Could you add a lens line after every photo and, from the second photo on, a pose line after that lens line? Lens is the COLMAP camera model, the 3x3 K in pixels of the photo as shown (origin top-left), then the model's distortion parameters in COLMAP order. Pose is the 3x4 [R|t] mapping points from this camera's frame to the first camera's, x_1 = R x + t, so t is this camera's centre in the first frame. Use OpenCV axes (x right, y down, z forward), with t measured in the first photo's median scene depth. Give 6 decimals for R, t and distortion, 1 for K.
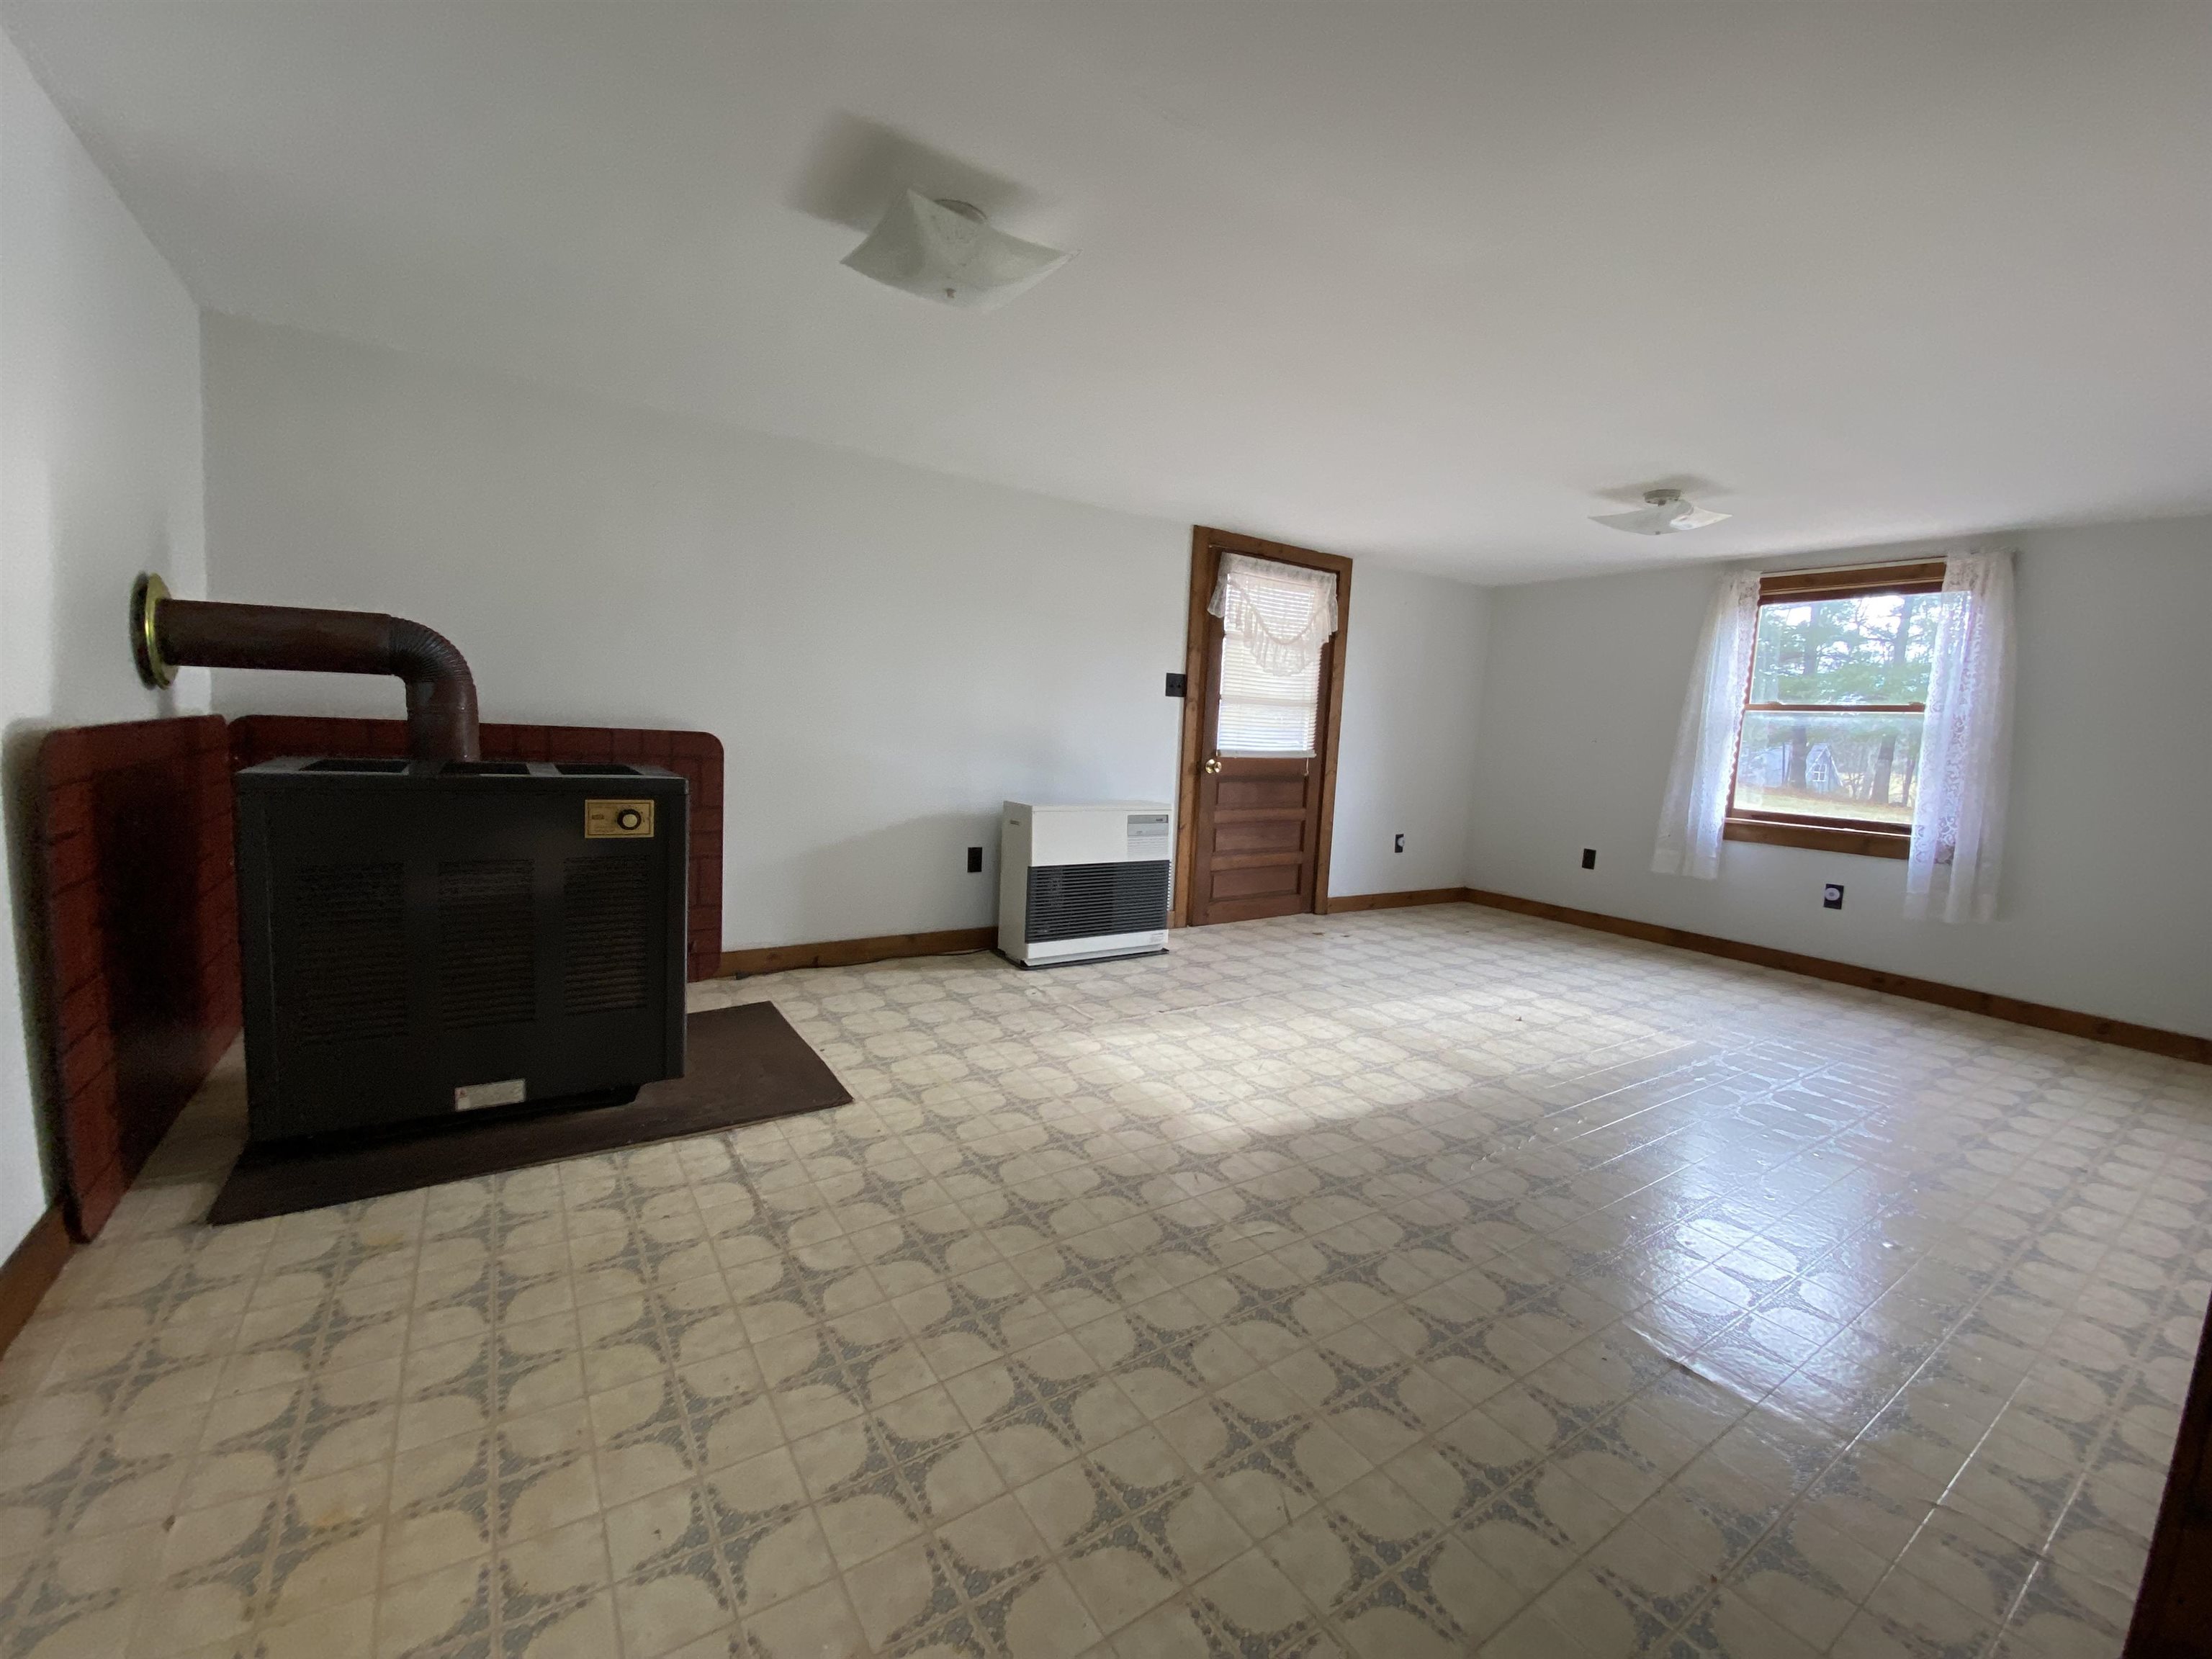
lens RADIAL K [[903.4, 0, 1103.7], [0, 903.4, 820.7], [0, 0, 1]] dist [0.000547, -0.000940]
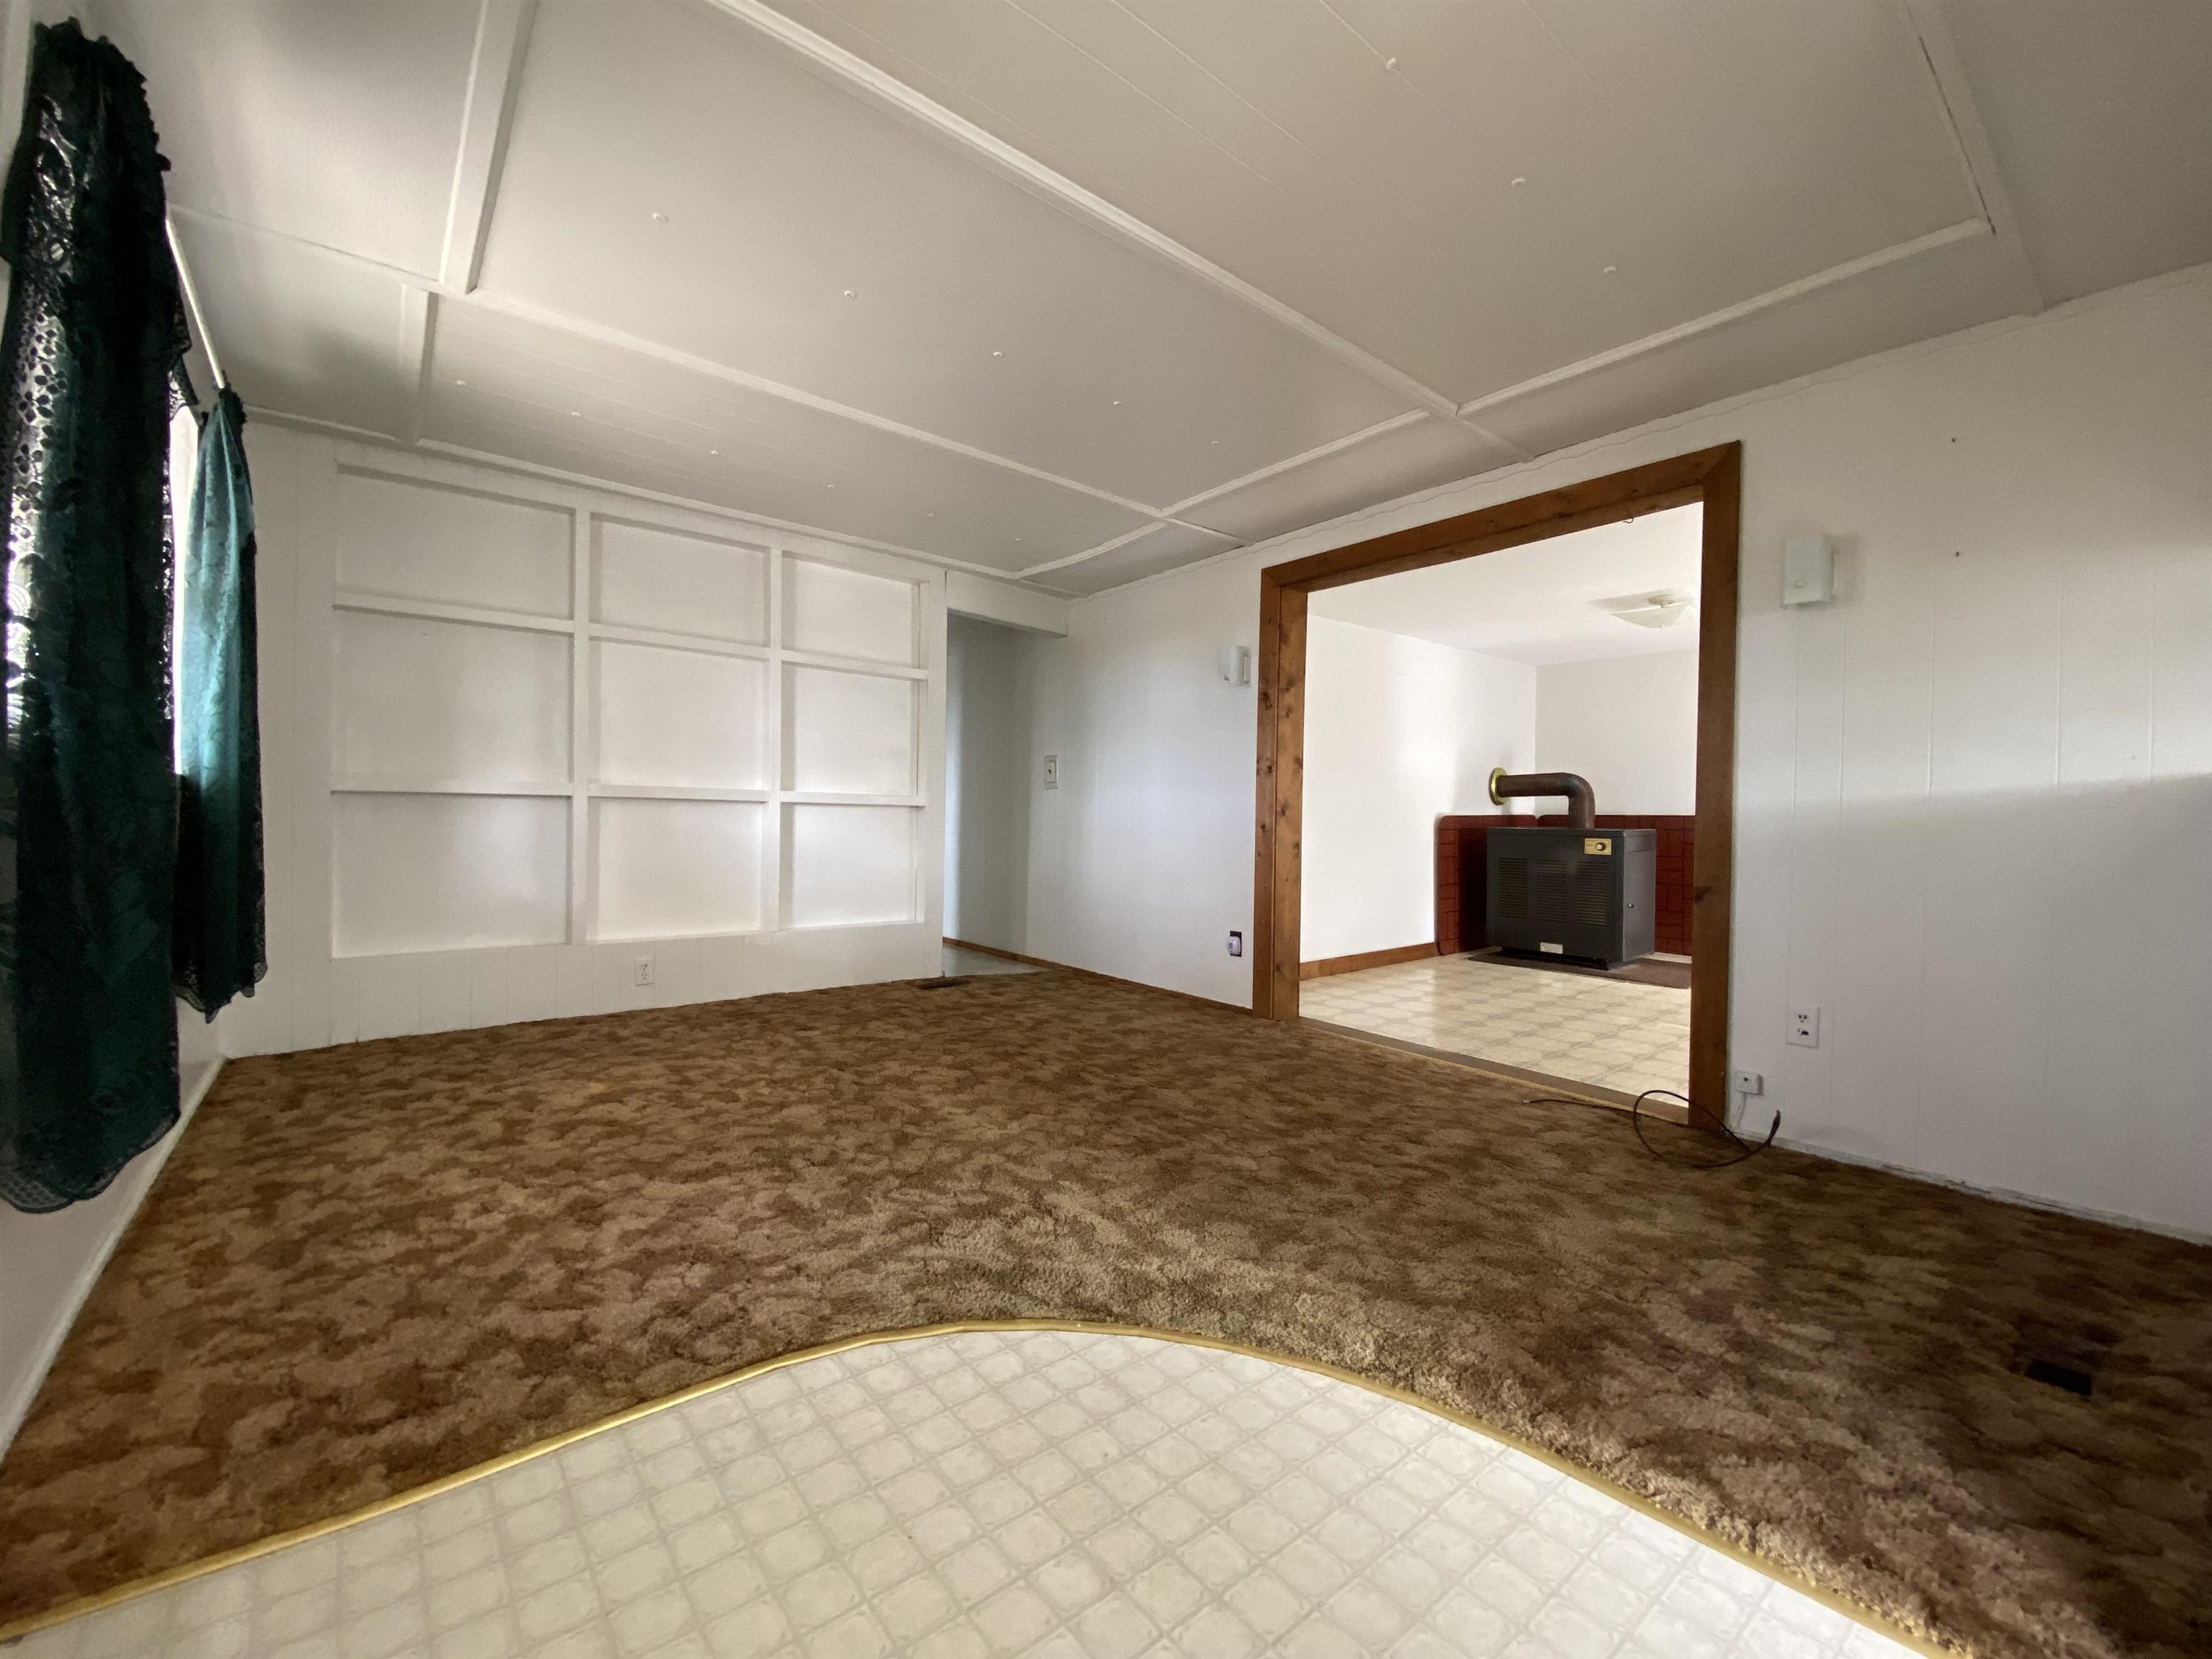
lens RADIAL K [[903.4, 0, 1105.3], [0, 903.4, 818.0], [0, 0, 1]] dist [0.000547, -0.000940]
pose [[0.092516, -0.042433, -0.994807, 1.767747], [-0.101455, 0.993490, -0.051812, 0.181269], [0.990529, 0.105722, 0.087609, -0.550369]]
